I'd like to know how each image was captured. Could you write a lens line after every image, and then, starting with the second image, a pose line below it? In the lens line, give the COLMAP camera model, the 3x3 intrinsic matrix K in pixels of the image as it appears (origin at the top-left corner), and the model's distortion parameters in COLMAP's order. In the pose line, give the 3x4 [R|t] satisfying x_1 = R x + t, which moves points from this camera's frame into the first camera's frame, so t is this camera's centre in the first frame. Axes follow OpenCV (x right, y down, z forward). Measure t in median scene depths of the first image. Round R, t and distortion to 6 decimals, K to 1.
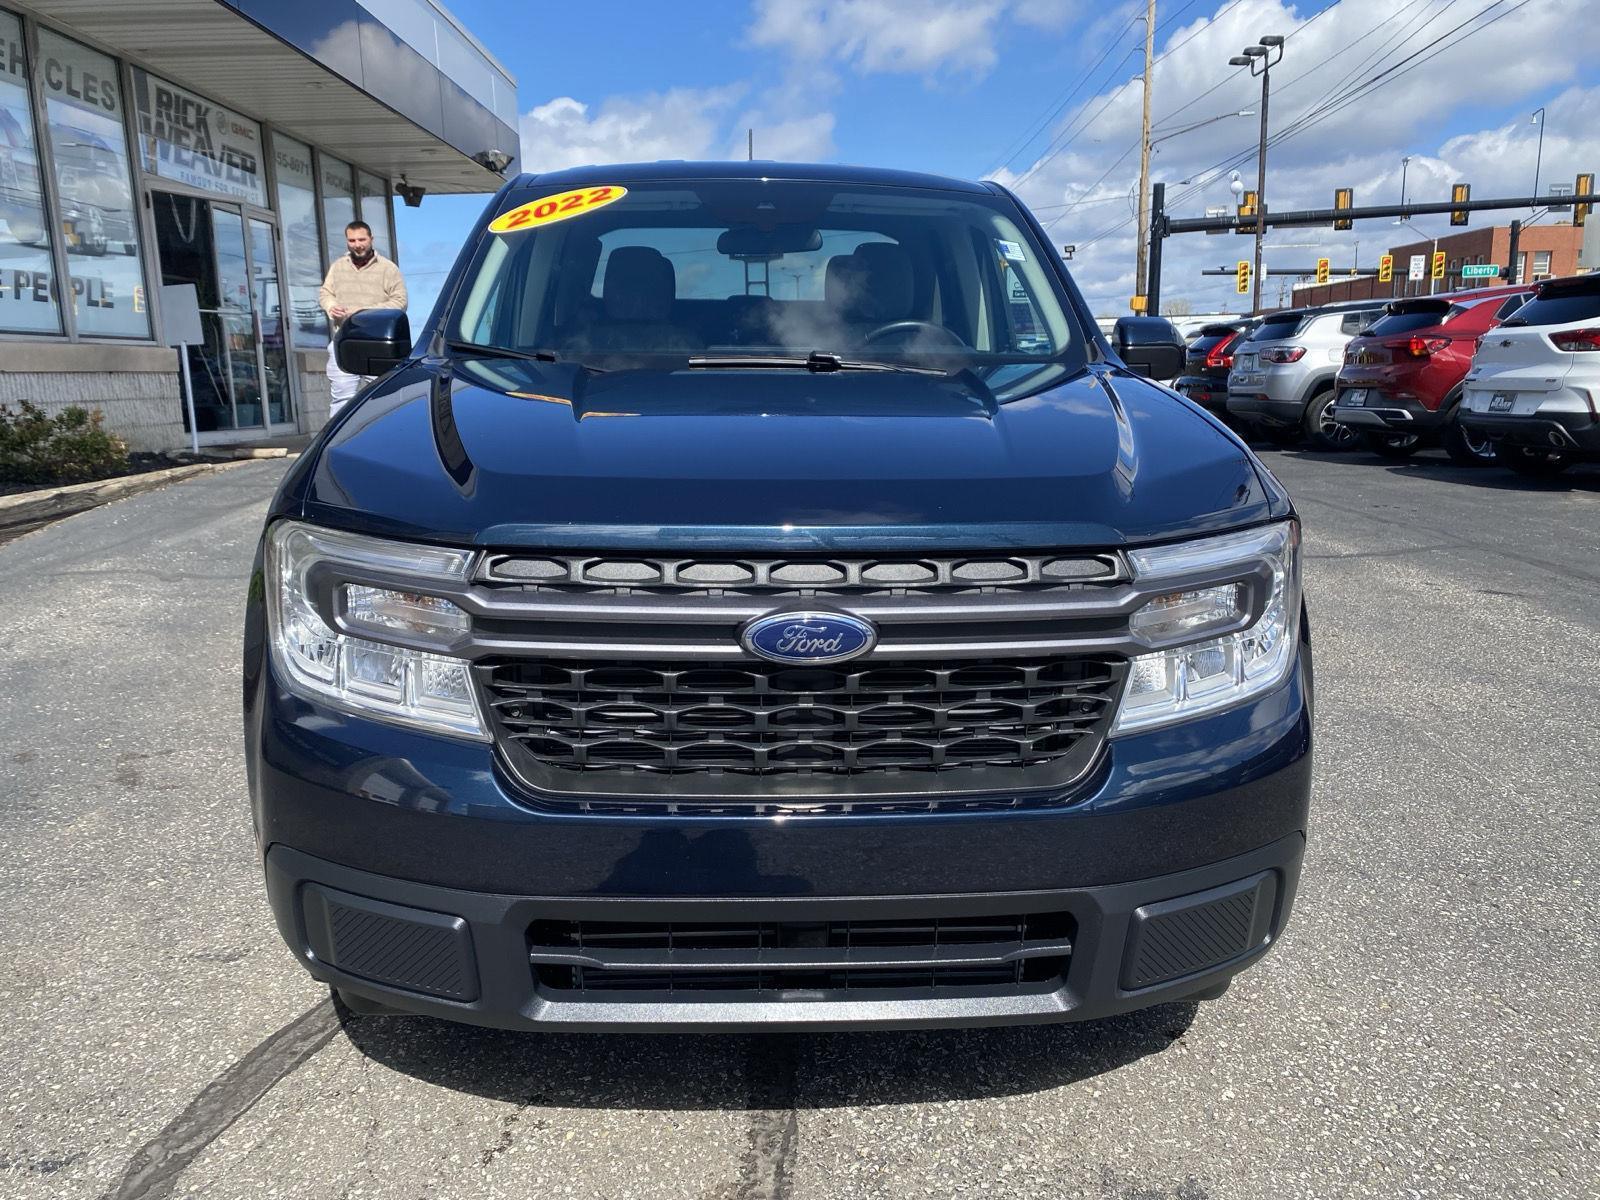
lens RADIAL K [[1212.0, 0, 790.7], [0, 1212.0, 613.0], [0, 0, 1]] dist [0.024975, -0.017105]
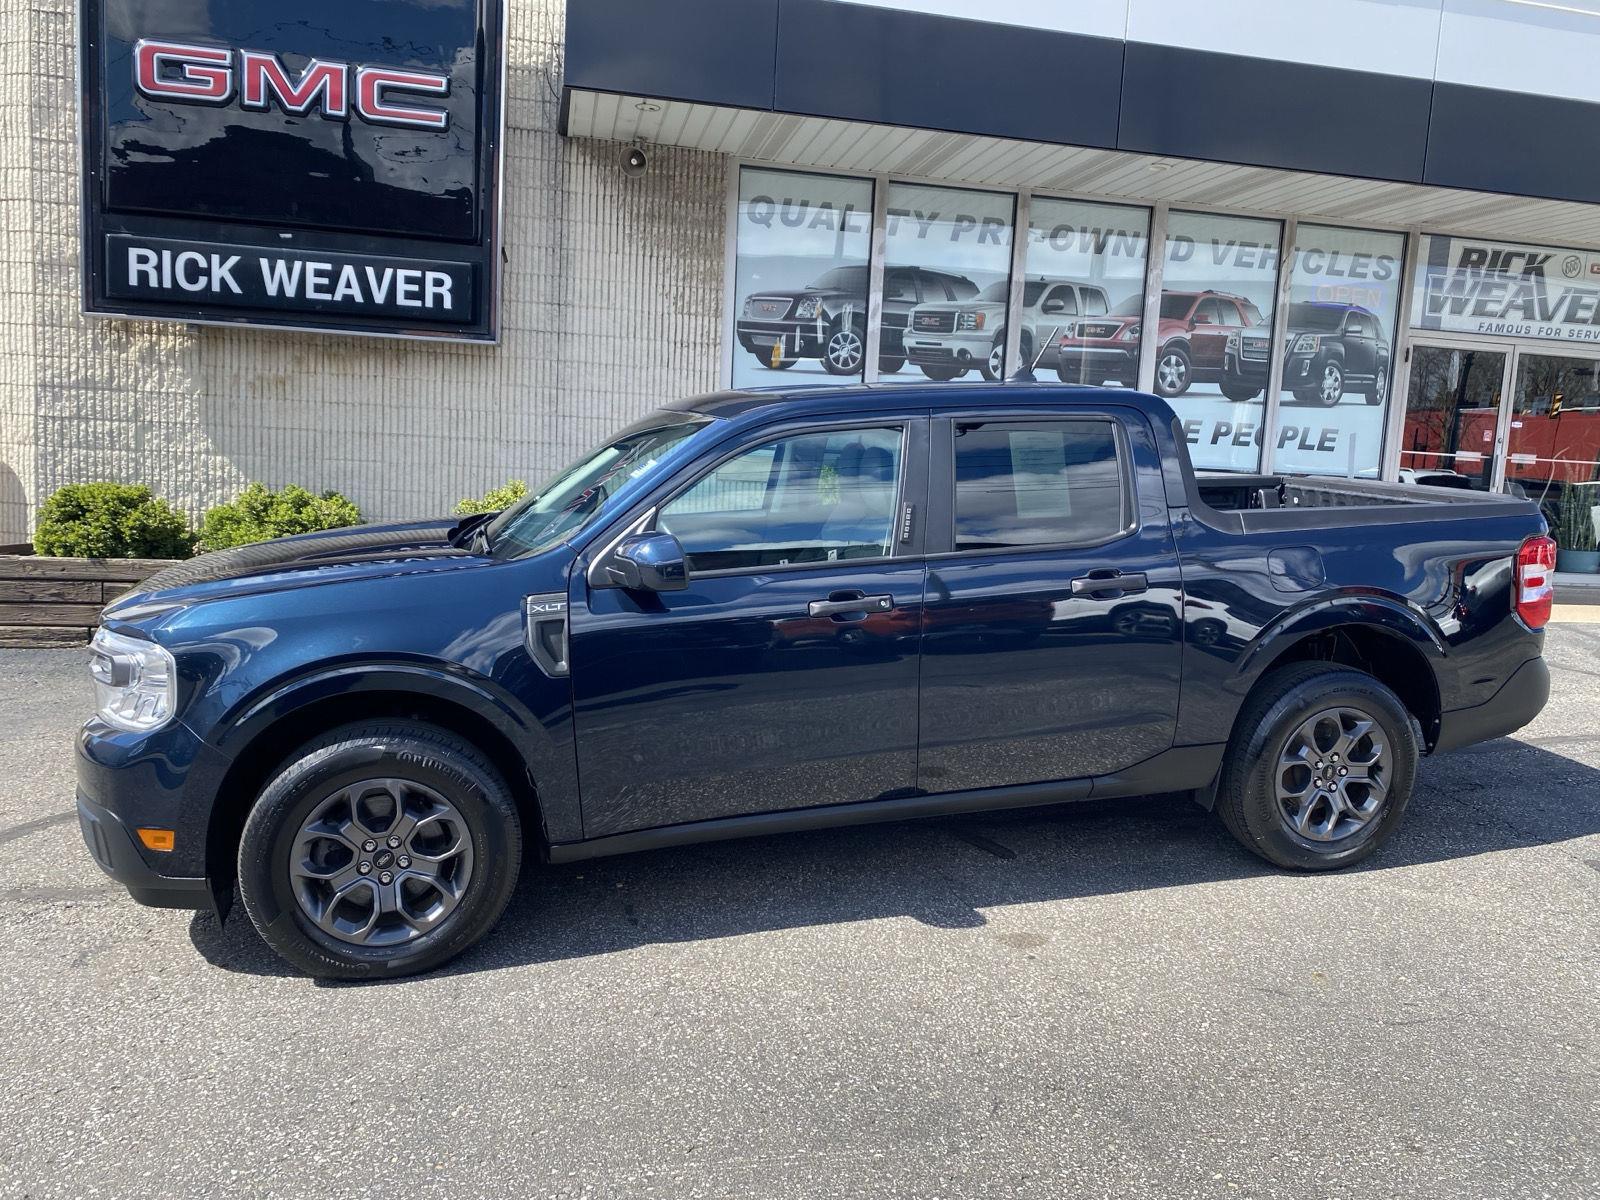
lens RADIAL K [[1212.0, 0, 810.0], [0, 1212.0, 594.6], [0, 0, 1]] dist [0.024975, -0.017105]
pose [[0.226760, 0.150797, -0.962206, 0.457048], [-0.248197, 0.964271, 0.092629, -0.107243], [0.941795, 0.217812, 0.256085, 0.284347]]
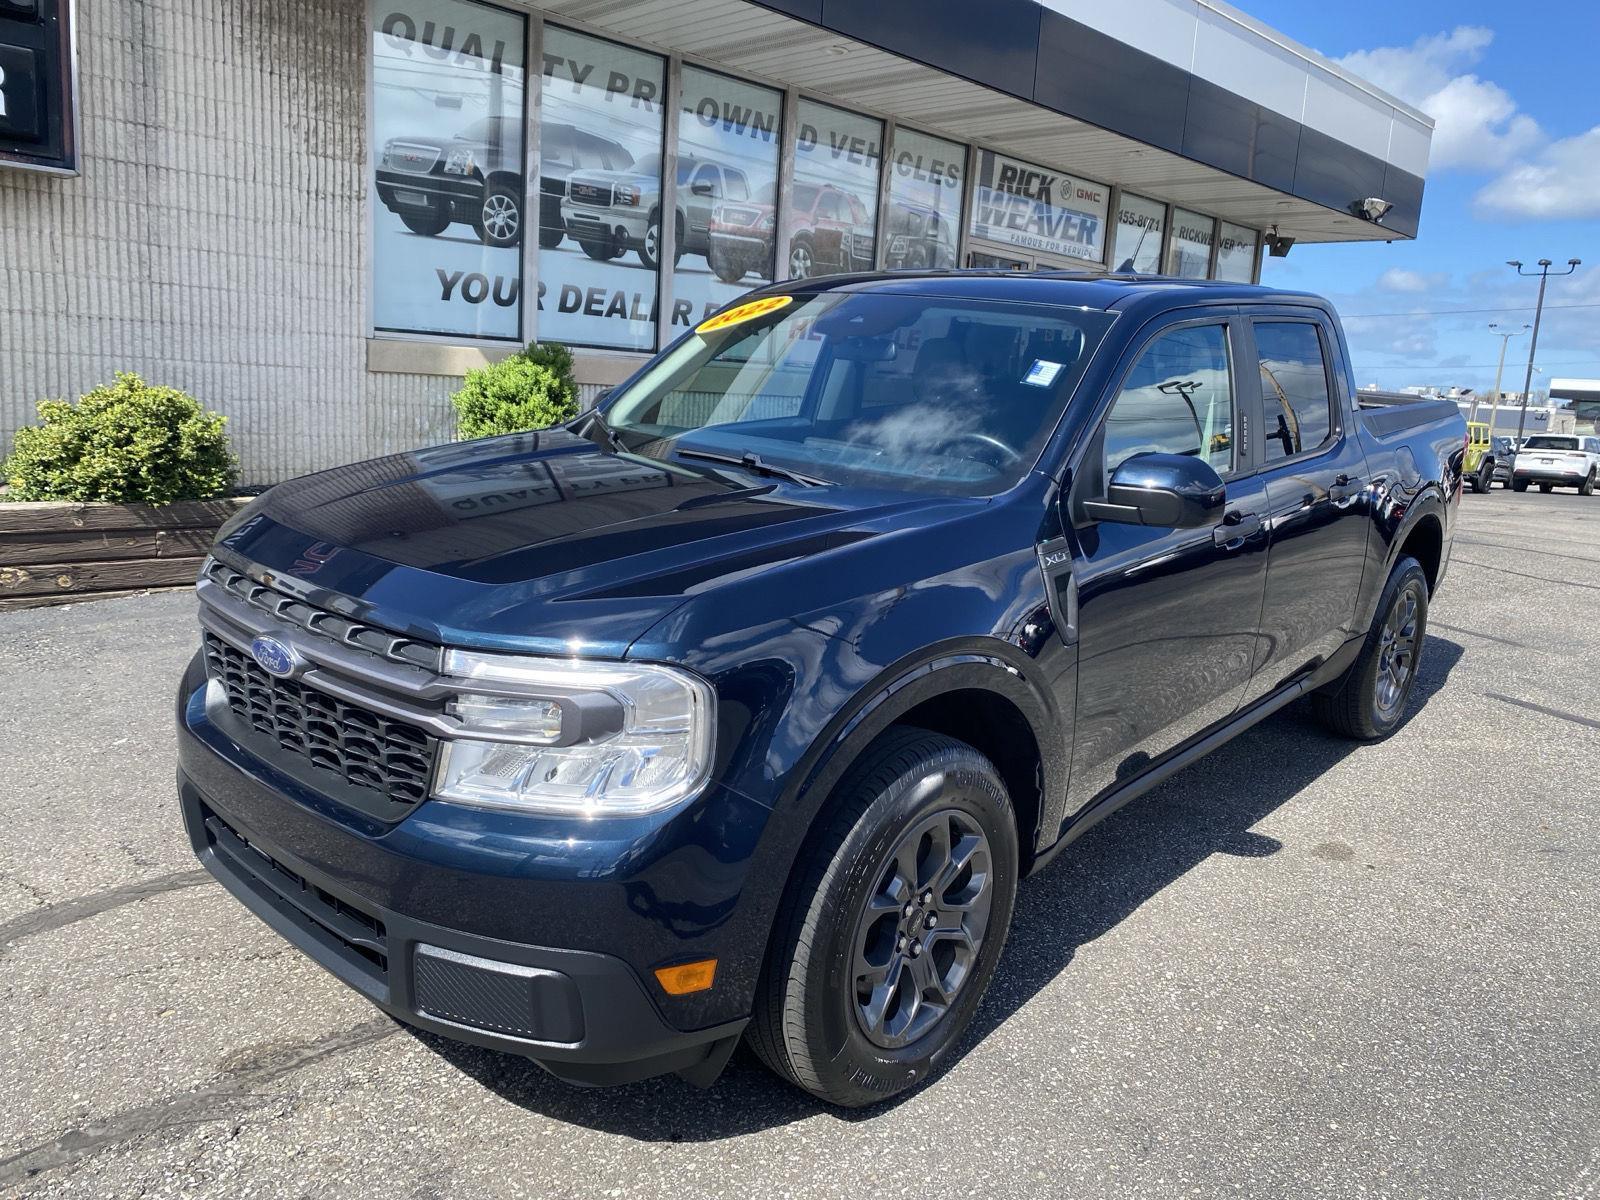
lens RADIAL K [[1212.0, 0, 808.8], [0, 1212.0, 588.1], [0, 0, 1]] dist [0.024975, -0.017105]
pose [[0.714478, 0.186562, -0.674326, 0.237898], [-0.215920, 0.975545, 0.041122, -0.042403], [0.665507, 0.116220, 0.737288, 0.059651]]
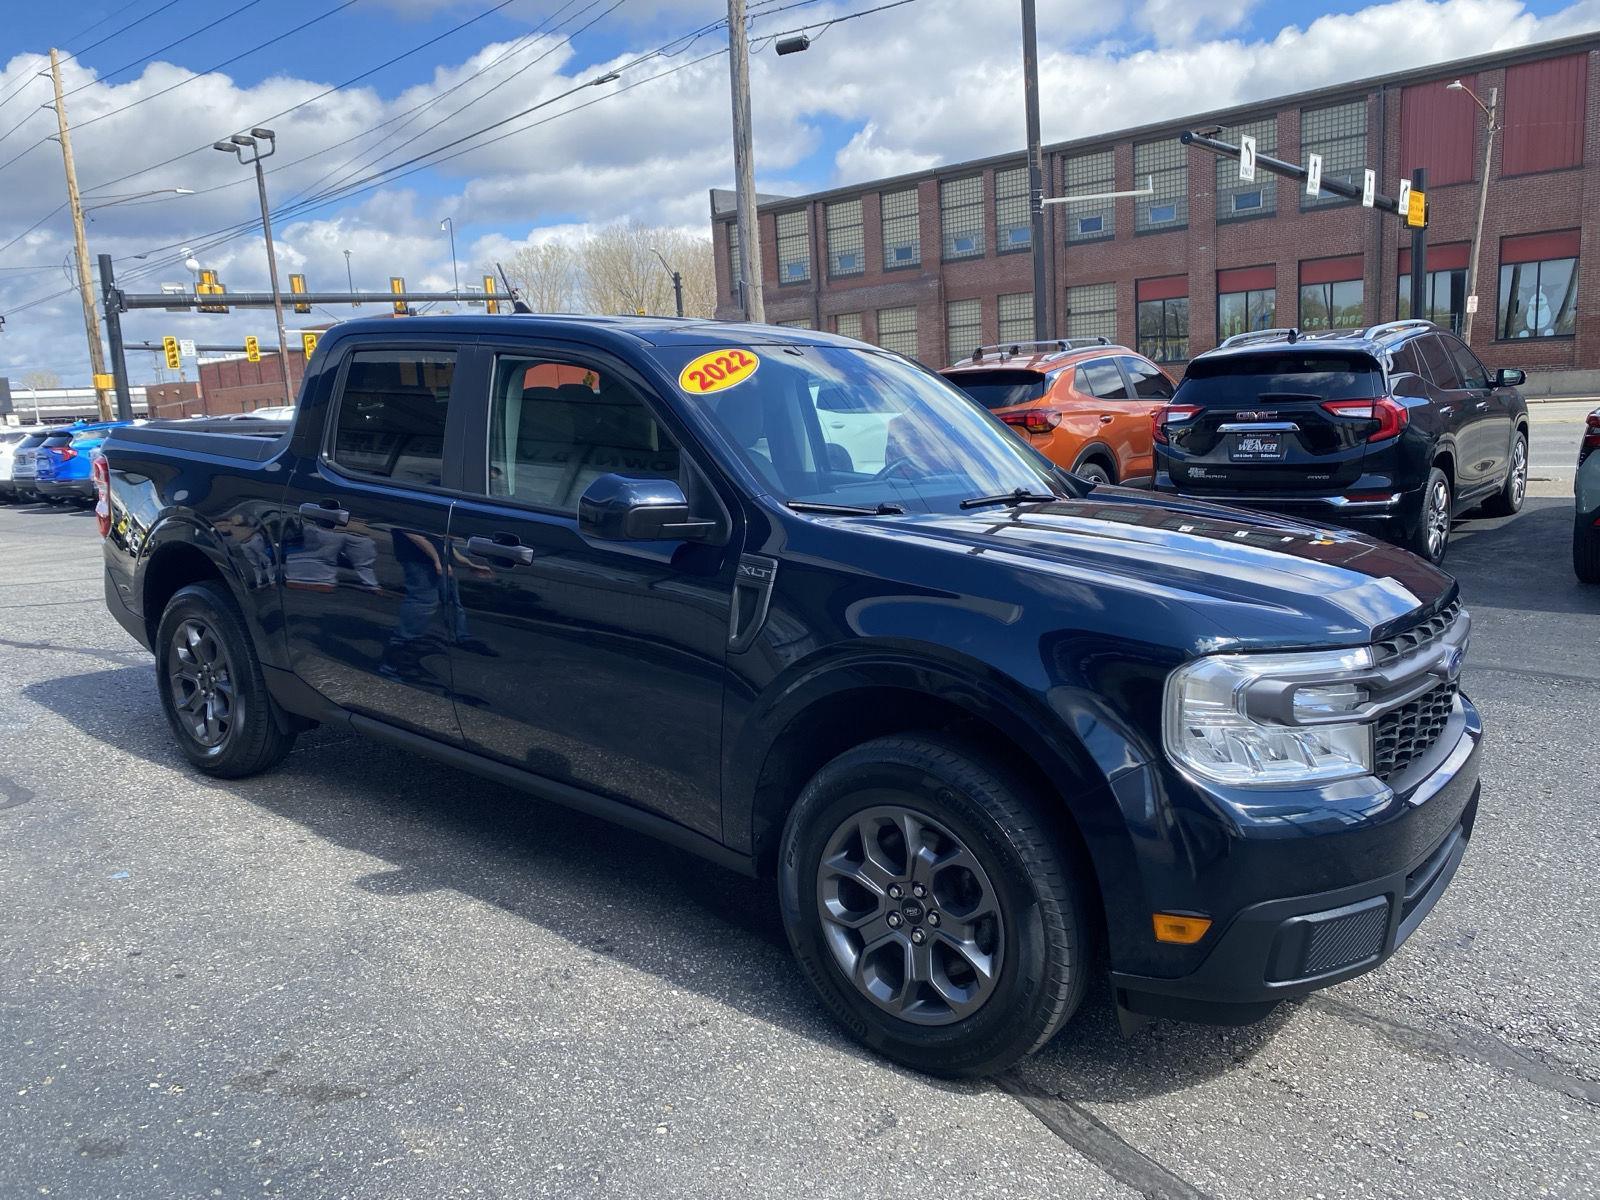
lens RADIAL K [[1212.0, 0, 804.8], [0, 1212.0, 602.8], [0, 0, 1]] dist [0.024975, -0.017105]
pose [[0.656469, -0.137234, 0.741765, -0.314591], [0.185045, 0.982565, 0.018017, -0.044927], [-0.731305, 0.125432, 0.670418, 0.084368]]
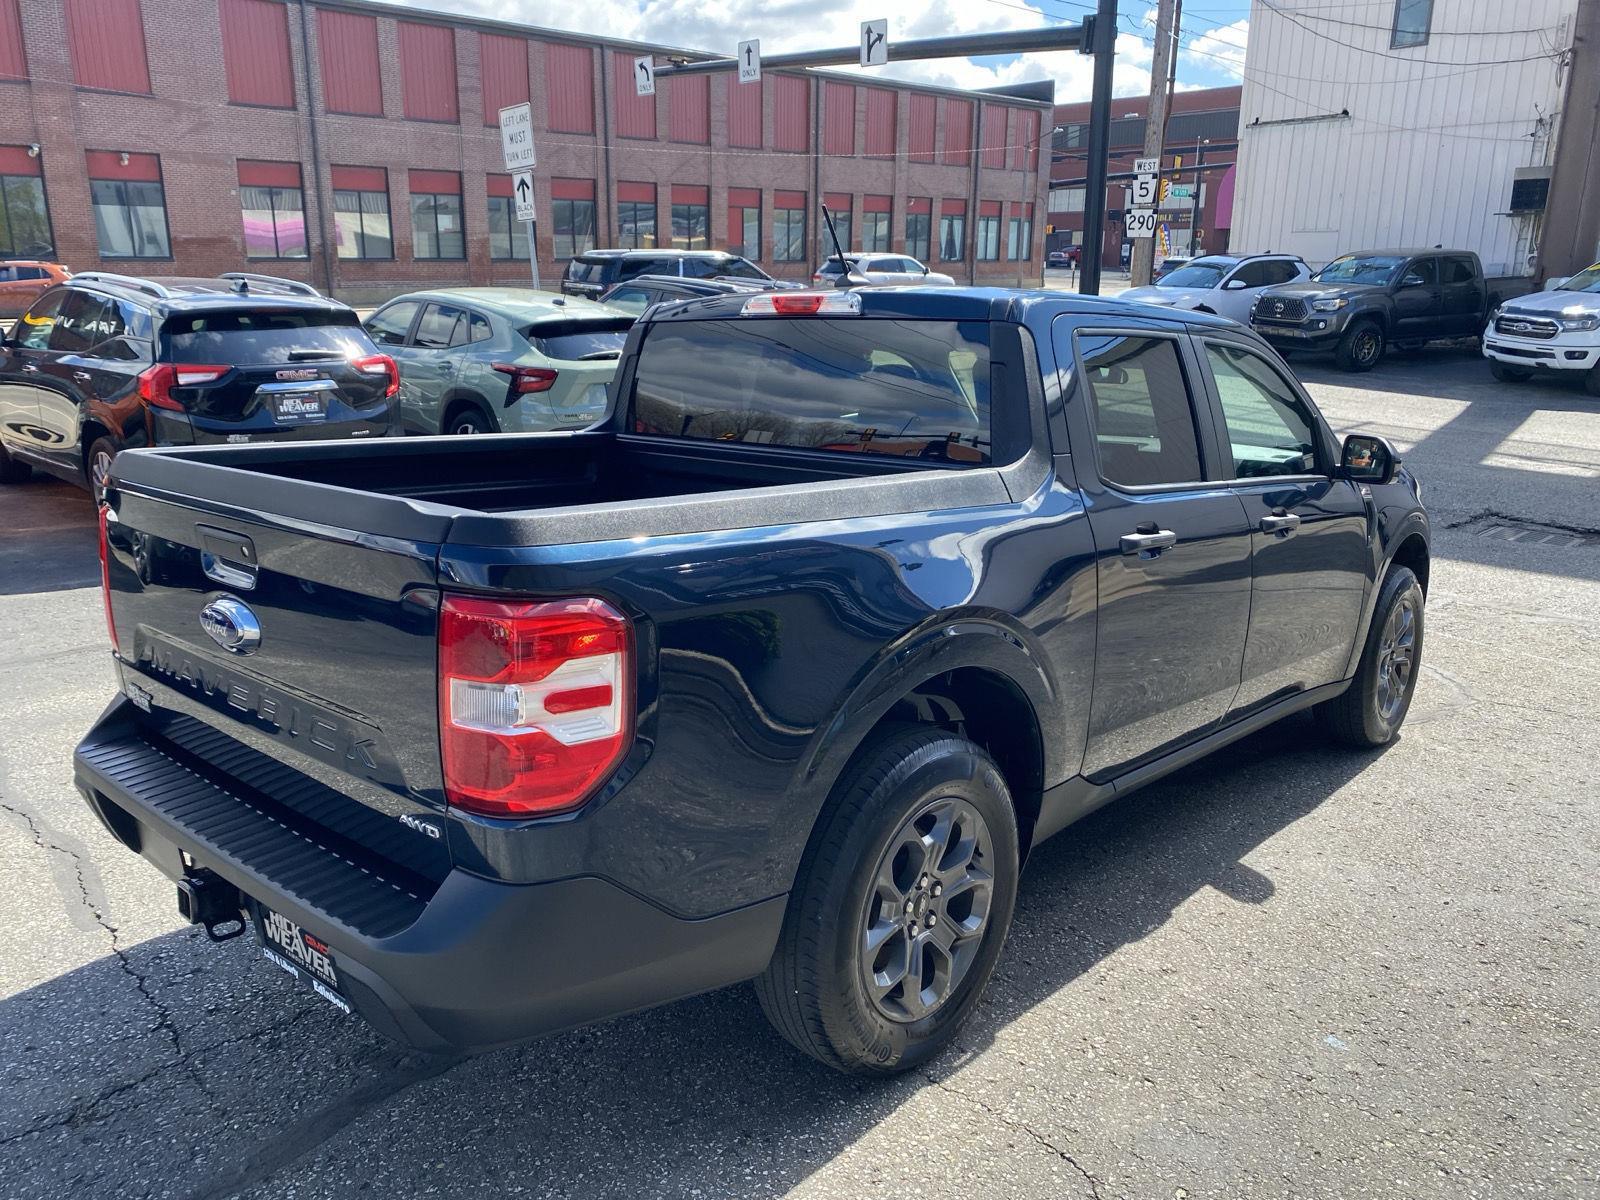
lens RADIAL K [[1212.0, 0, 774.5], [0, 1212.0, 617.4], [0, 0, 1]] dist [0.024975, -0.017105]
pose [[-0.700095, -0.176729, 0.691834, -0.271534], [0.155885, 0.907689, 0.389615, -0.223487], [-0.696827, 0.380614, -0.607919, 0.756519]]
